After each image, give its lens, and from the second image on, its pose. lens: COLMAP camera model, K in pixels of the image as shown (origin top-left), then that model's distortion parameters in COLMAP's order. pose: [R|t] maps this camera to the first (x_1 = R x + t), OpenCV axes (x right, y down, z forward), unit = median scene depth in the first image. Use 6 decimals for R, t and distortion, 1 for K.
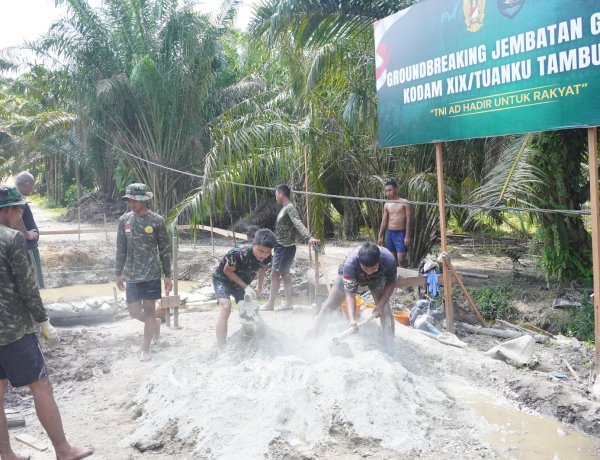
lens RADIAL K [[585.1, 0, 300.0], [0, 585.1, 230.0], [0, 0, 1]] dist [-0.002117, -0.020560]
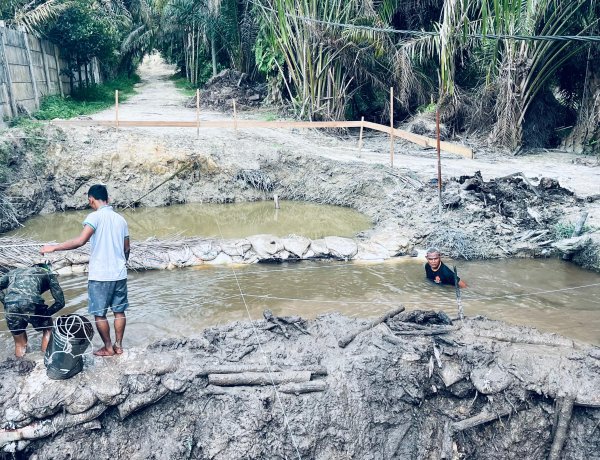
lens RADIAL K [[585.1, 0, 300.0], [0, 585.1, 230.0], [0, 0, 1]] dist [-0.002117, -0.020560]
pose [[0.970701, 0.086943, -0.224008, -0.078395], [-0.044828, 0.981403, 0.186652, -0.006967], [0.236070, -0.171141, 0.956547, 0.285984]]
